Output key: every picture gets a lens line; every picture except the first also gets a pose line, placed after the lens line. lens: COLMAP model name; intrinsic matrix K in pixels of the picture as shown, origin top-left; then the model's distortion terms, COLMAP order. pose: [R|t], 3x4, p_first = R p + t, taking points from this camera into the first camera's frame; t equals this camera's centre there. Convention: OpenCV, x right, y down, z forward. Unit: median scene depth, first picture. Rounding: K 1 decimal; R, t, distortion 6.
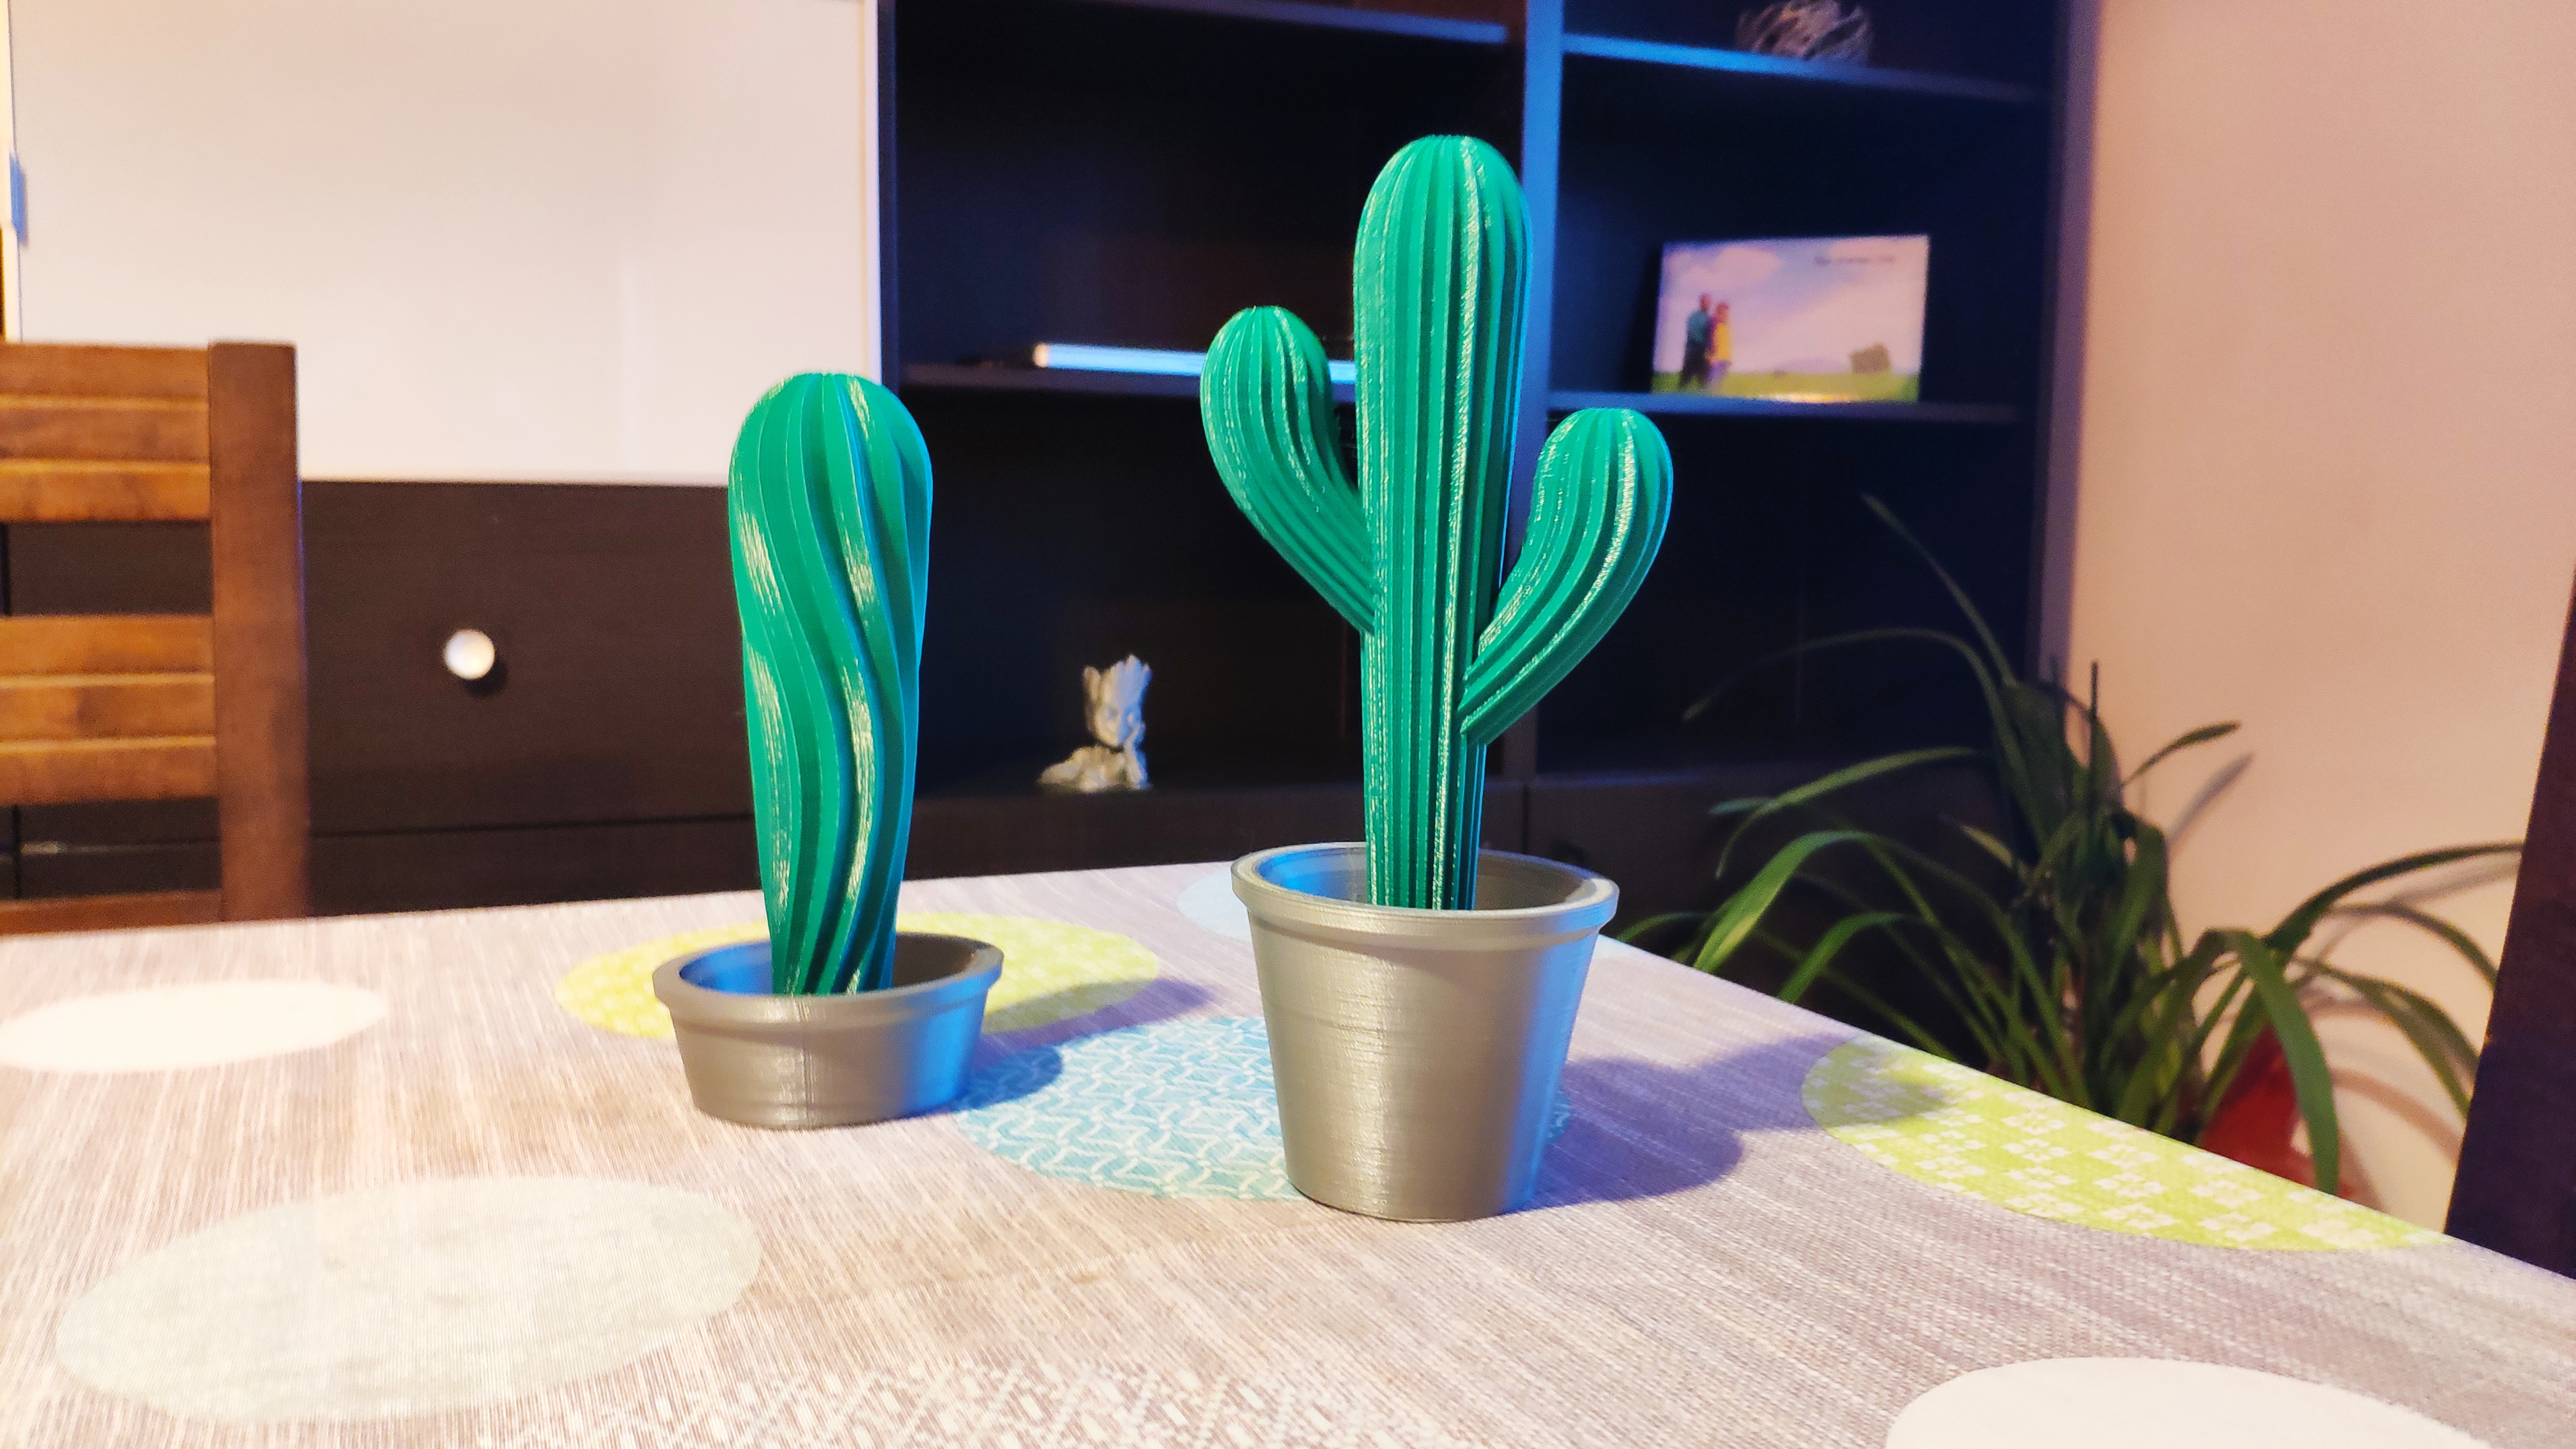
lens RADIAL K [[2115.4, 0, 1282.5], [0, 2115.4, 763.1], [0, 0, 1]] dist [0.117745, -0.269888]
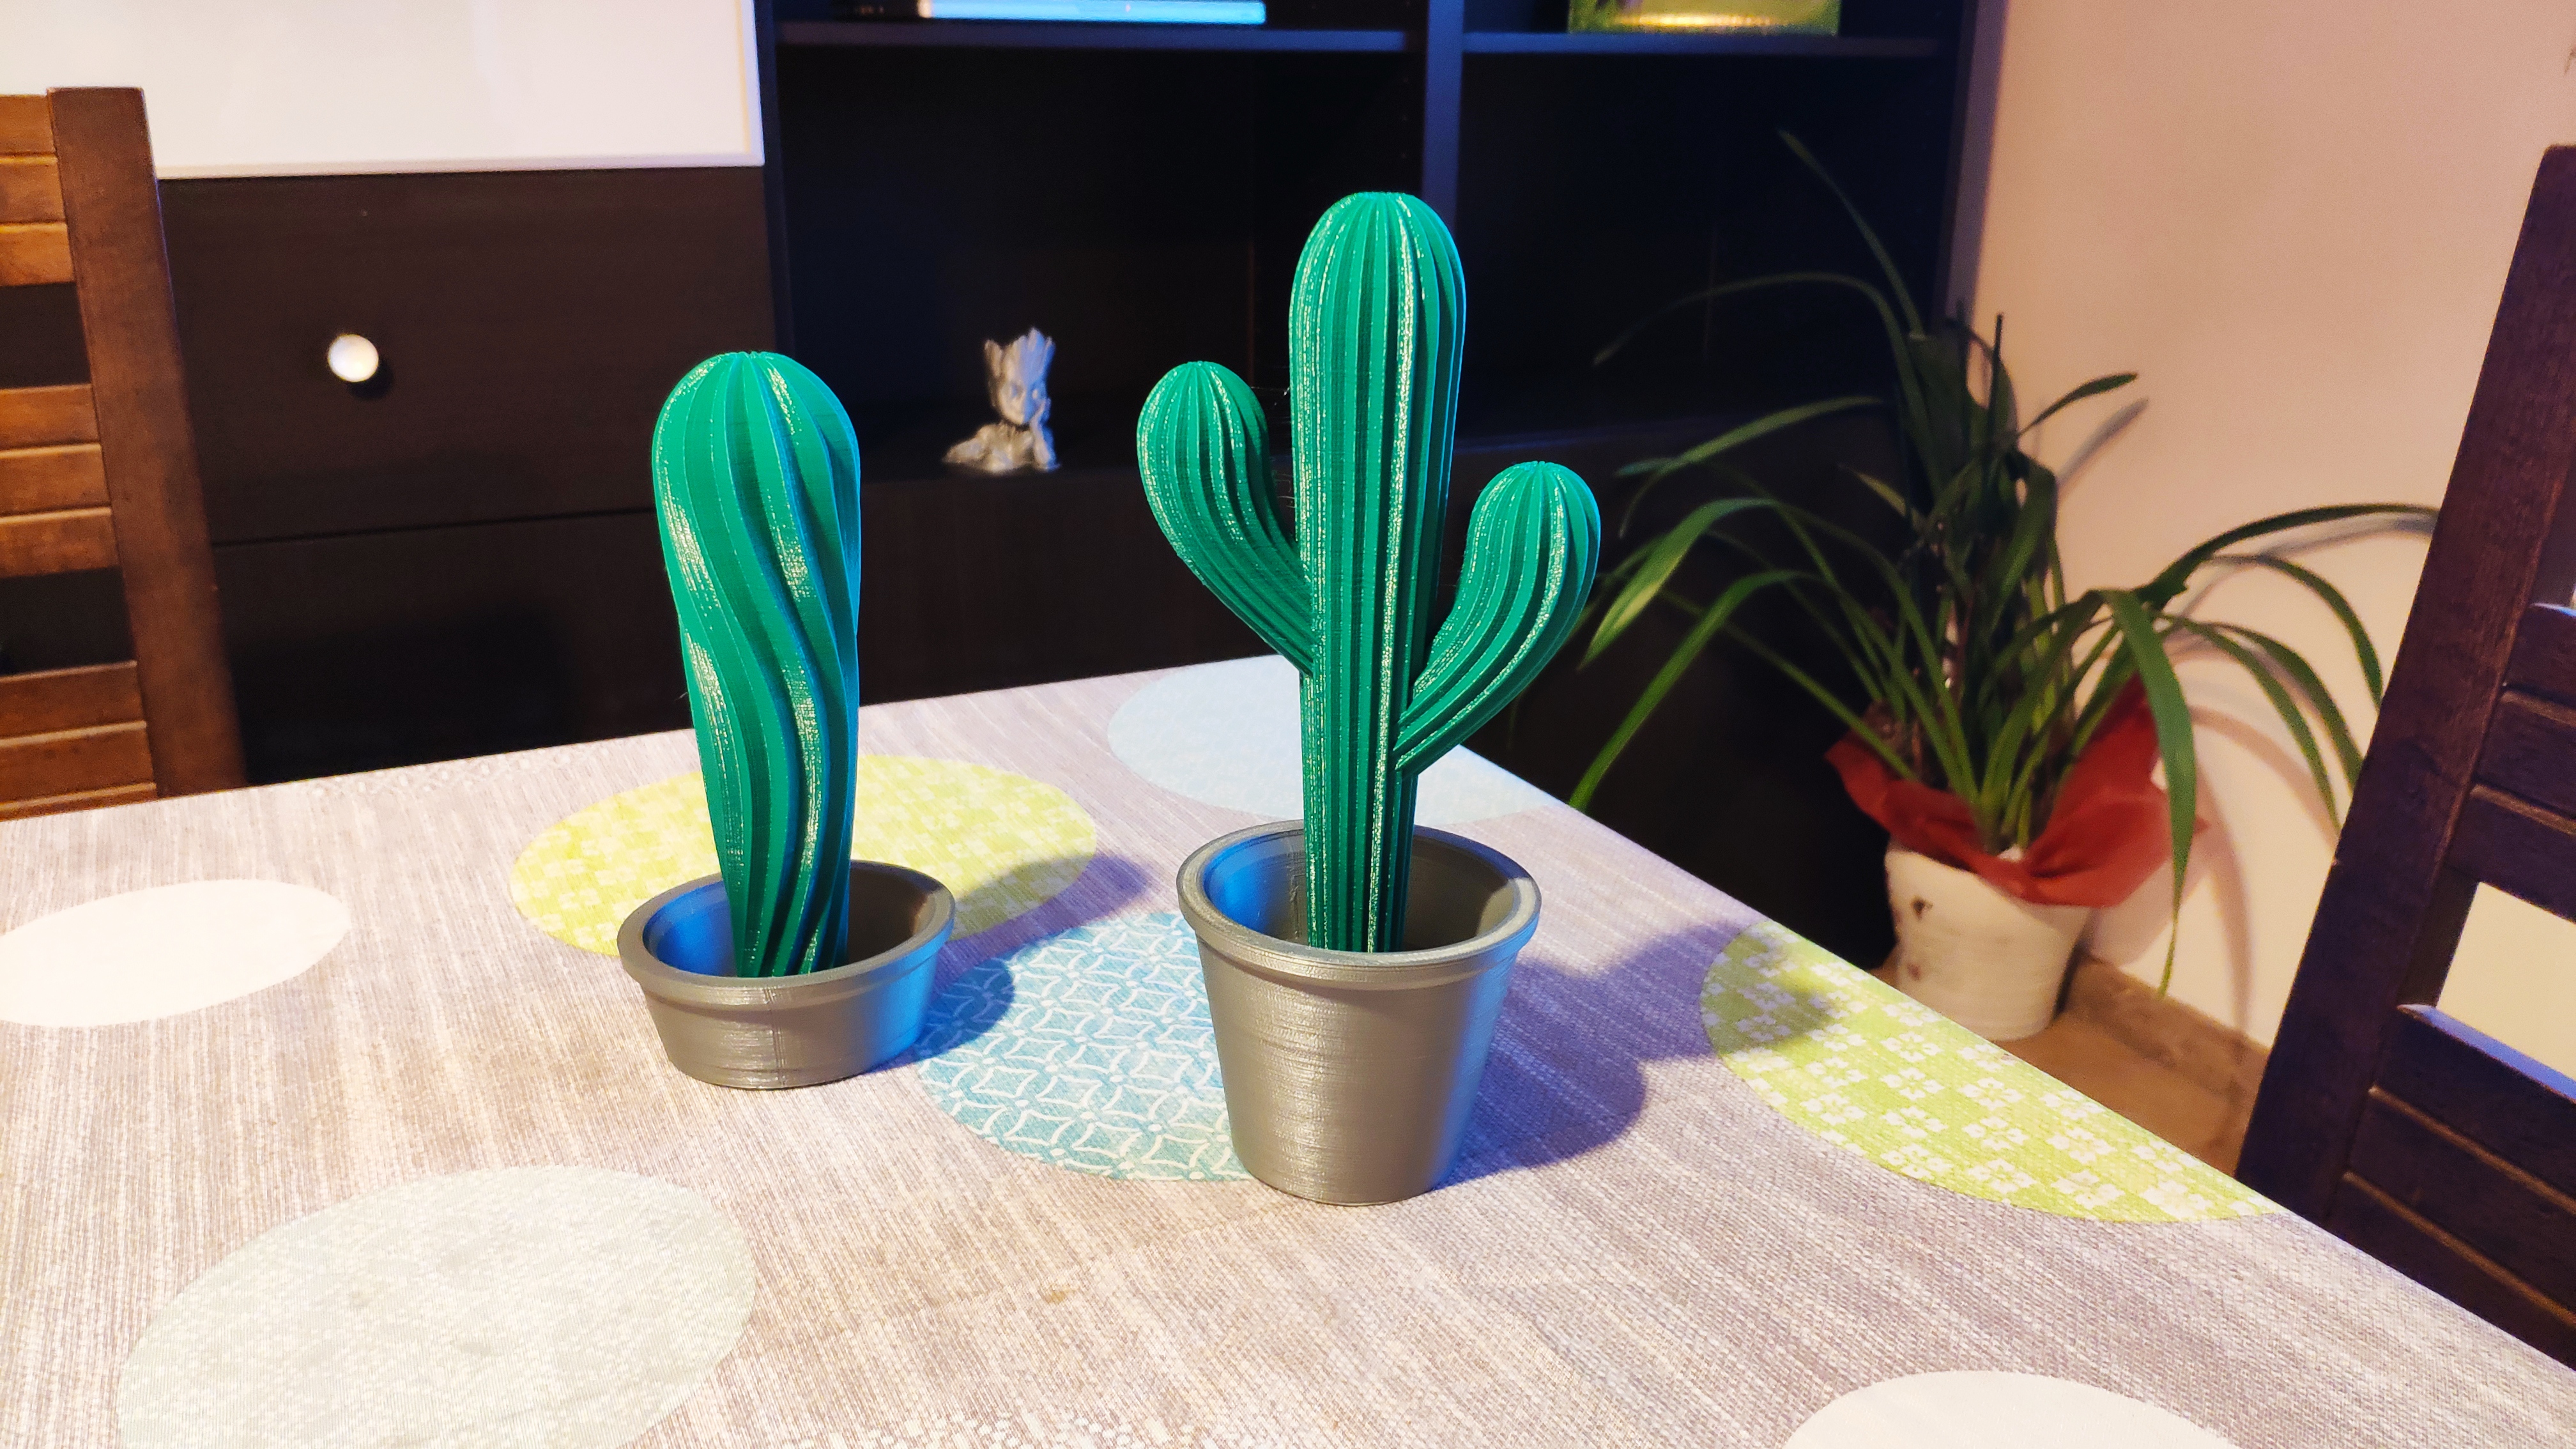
lens RADIAL K [[2115.4, 0, 1282.5], [0, 2115.4, 763.1], [0, 0, 1]] dist [0.117745, -0.269888]
pose [[0.998699, -0.020171, 0.046830, -0.017760], [0.008252, 0.970258, 0.241931, -0.239486], [-0.050318, -0.241230, 0.969163, -0.006883]]
